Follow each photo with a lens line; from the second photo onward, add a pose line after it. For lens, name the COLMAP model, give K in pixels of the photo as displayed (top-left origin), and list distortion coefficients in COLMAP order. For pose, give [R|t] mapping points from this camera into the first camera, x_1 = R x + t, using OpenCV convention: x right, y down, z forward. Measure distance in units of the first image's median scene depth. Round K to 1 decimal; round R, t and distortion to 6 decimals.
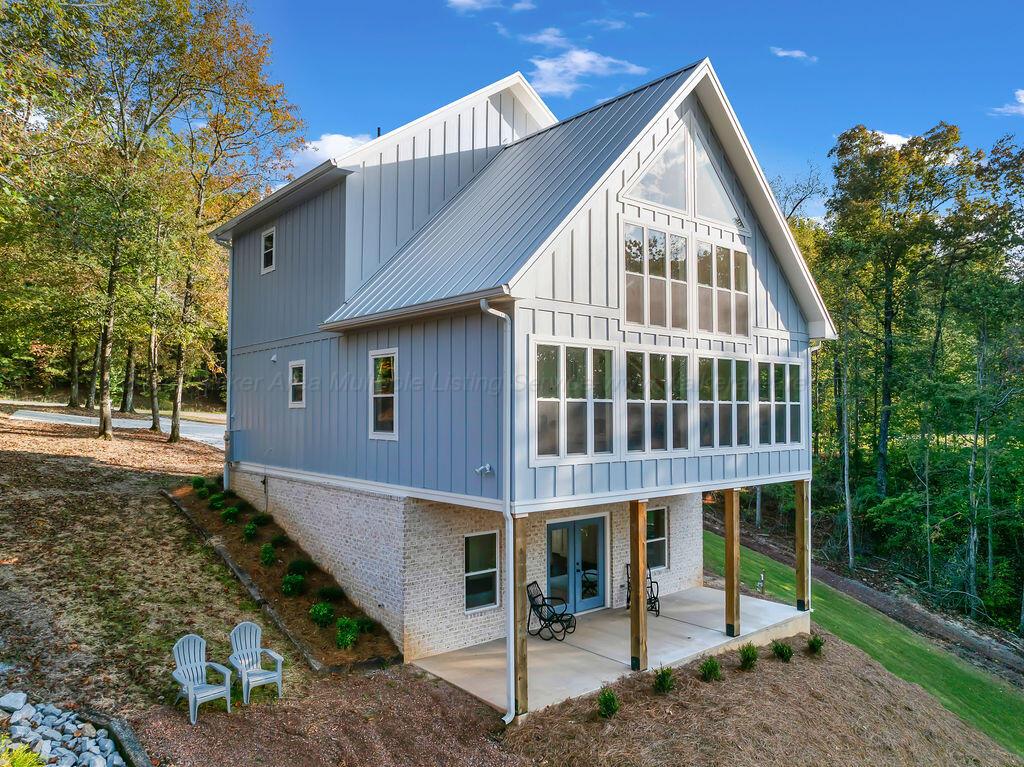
lens RADIAL K [[731.7, 0, 511.2], [0, 731.7, 381.7], [0, 0, 1]] dist [-0.046960, 0.012458]
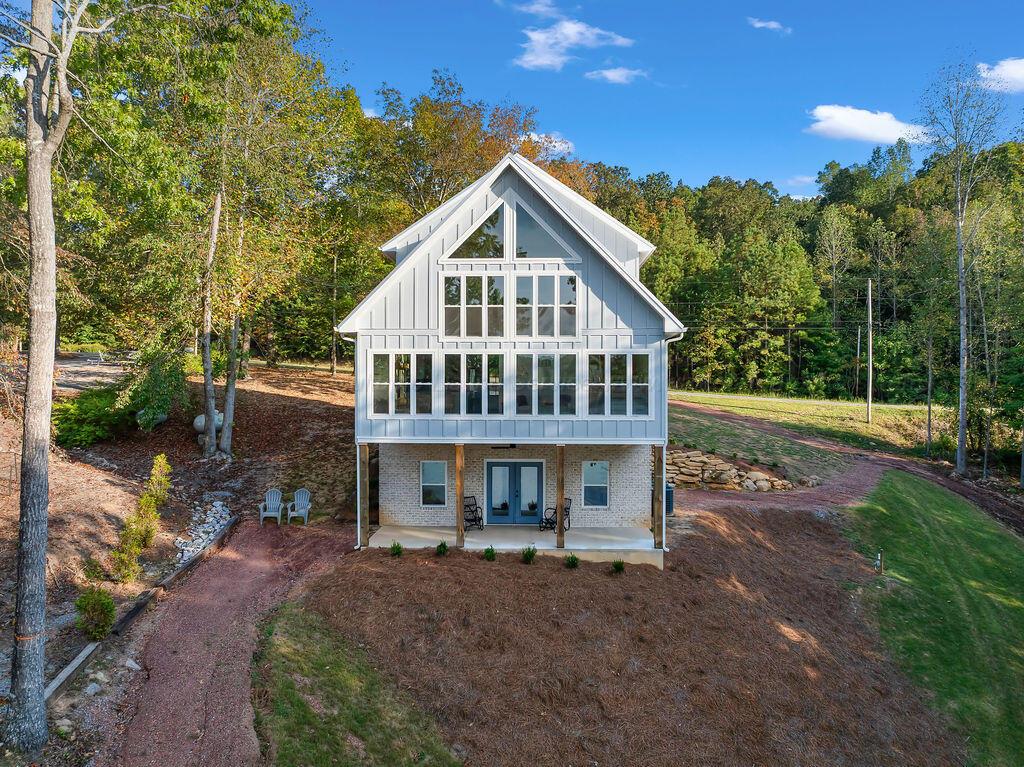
lens RADIAL K [[731.7, 0, 509.5], [0, 731.7, 391.2], [0, 0, 1]] dist [-0.046960, 0.012458]
pose [[0.738774, 0.007092, -0.673916, 1.339053], [0.024685, 0.998989, 0.037573, -0.015496], [0.673501, -0.044393, 0.737852, -0.130197]]
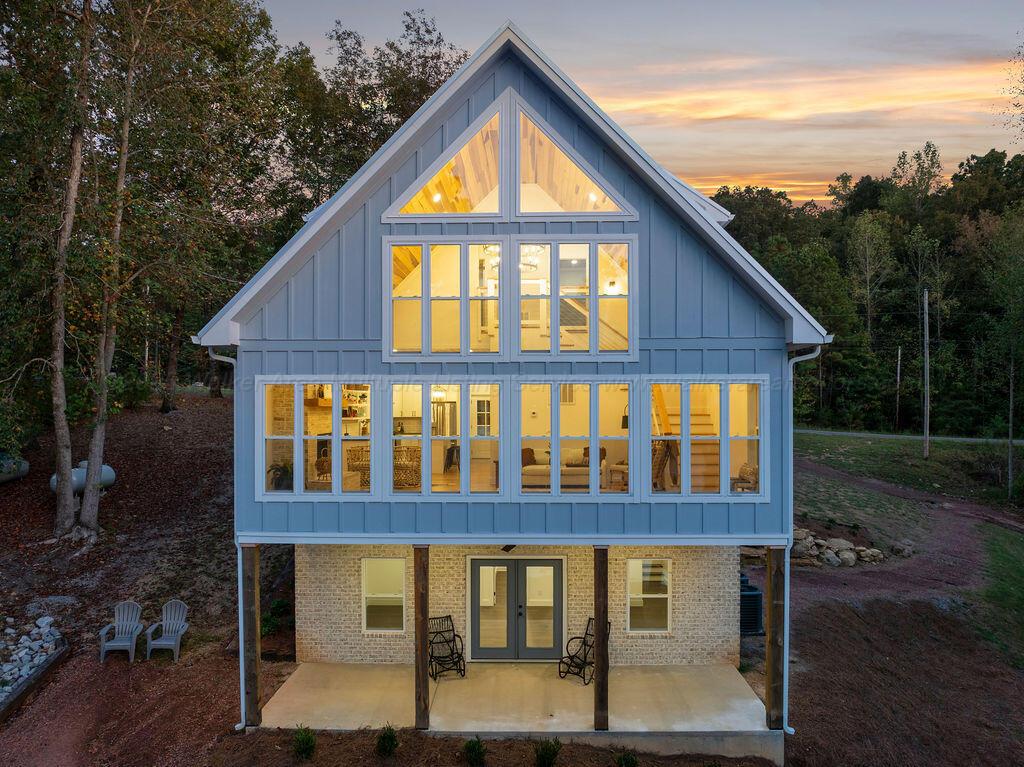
lens RADIAL K [[731.7, 0, 507.7], [0, 731.7, 414.0], [0, 0, 1]] dist [-0.046960, 0.012458]
pose [[0.744600, 0.003942, -0.667499, 0.850586], [0.027272, 0.998968, 0.036322, -0.032404], [0.666954, -0.045250, 0.743724, 0.392170]]
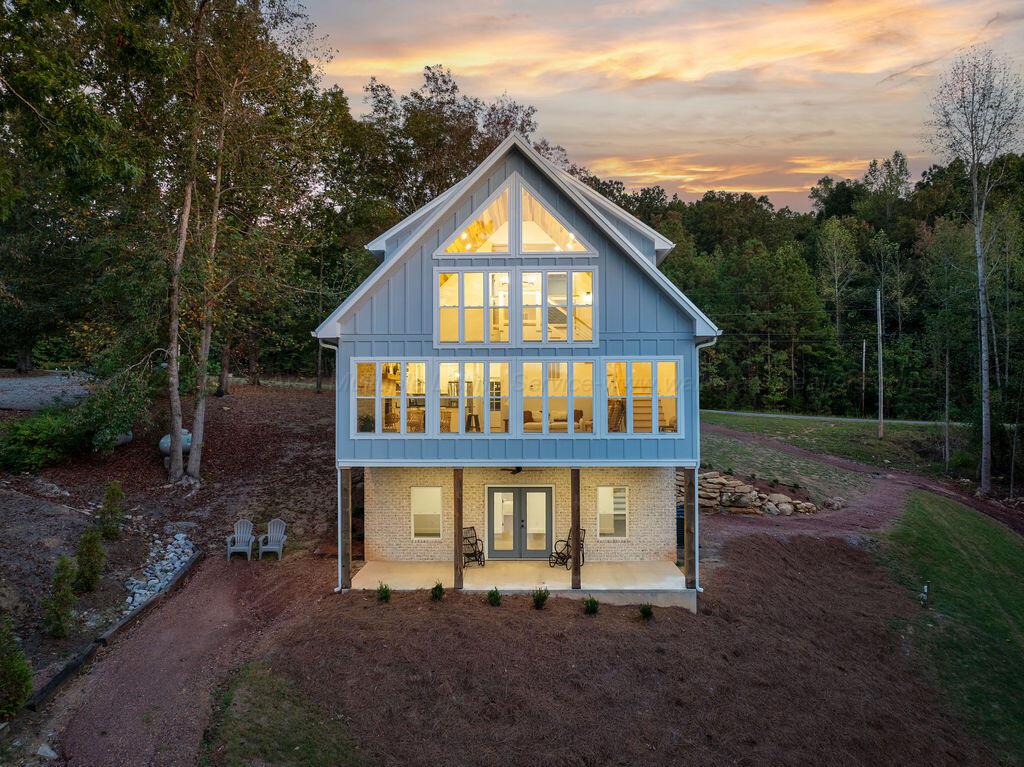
lens RADIAL K [[731.7, 0, 511.8], [0, 731.7, 383.1], [0, 0, 1]] dist [-0.046960, 0.012458]
pose [[0.748905, -0.020715, -0.662353, 1.167827], [0.028911, 0.999581, 0.001427, 0.000144], [0.662046, -0.020218, 0.749190, 0.014870]]
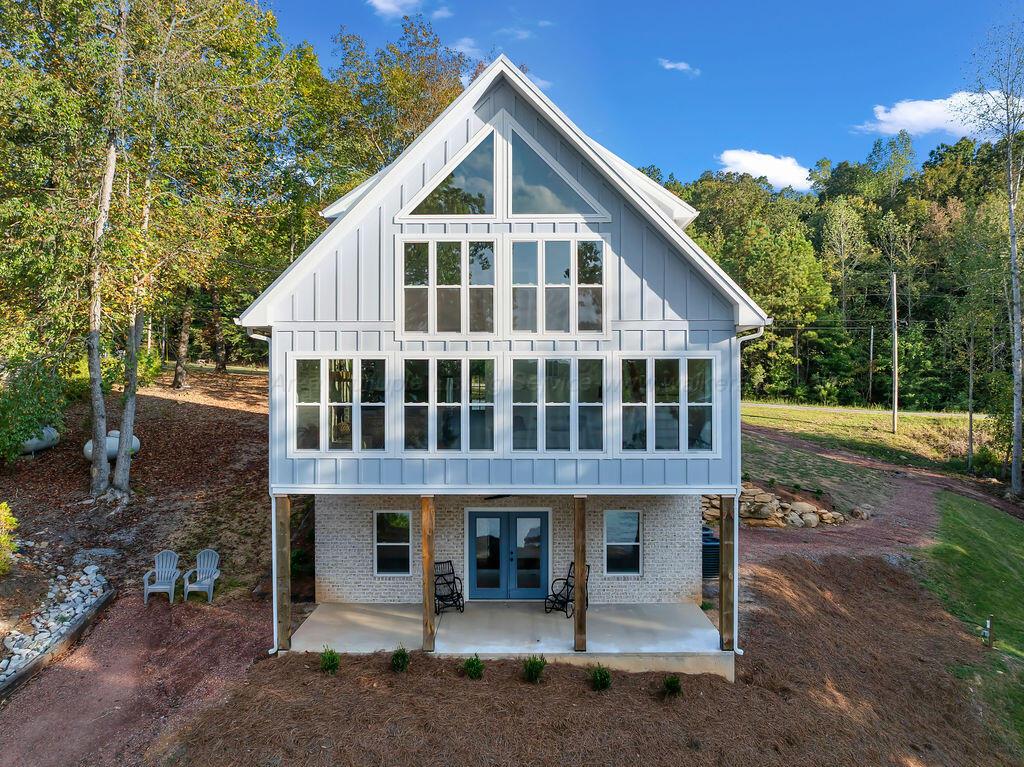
lens RADIAL K [[731.7, 0, 513.3], [0, 731.7, 383.1], [0, 0, 1]] dist [-0.046960, 0.012458]
pose [[0.759276, -0.004940, -0.650750, 0.961040], [0.026793, 0.999361, 0.023675, -0.026096], [0.650217, -0.035412, 0.758923, 0.259096]]
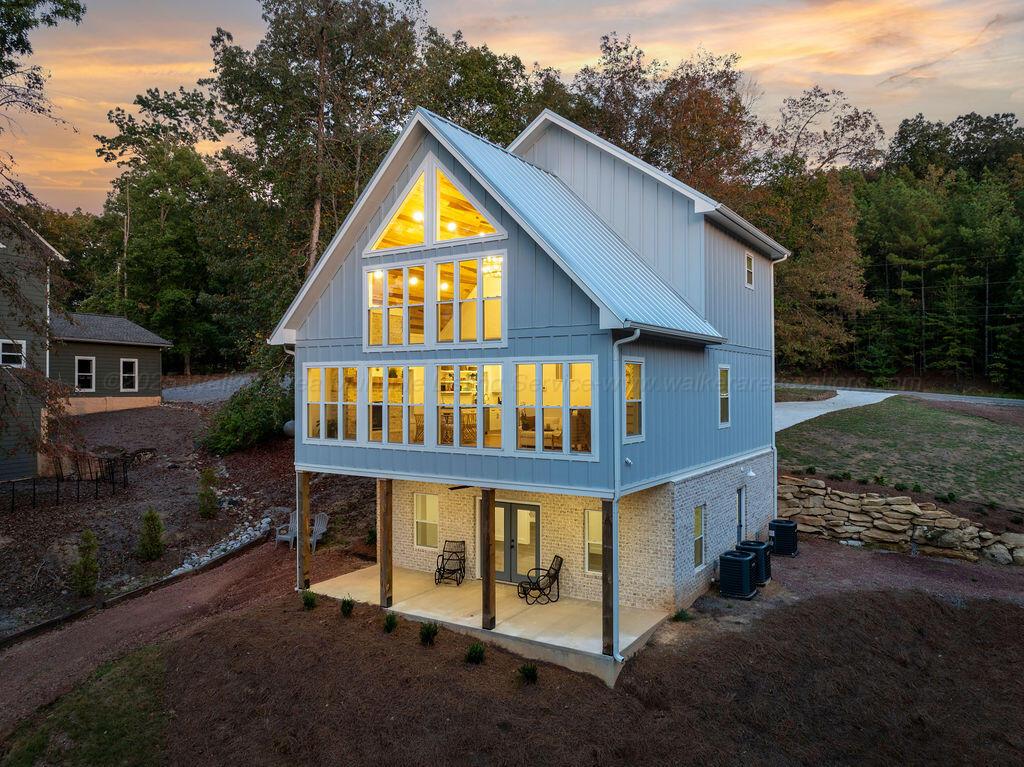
lens RADIAL K [[731.7, 0, 519.5], [0, 731.7, 377.7], [0, 0, 1]] dist [-0.046960, 0.012458]
pose [[0.298244, -0.011924, -0.954415, 1.484401], [0.037737, 0.999287, -0.000692, -0.010140], [0.953743, -0.035811, 0.298482, 0.830330]]
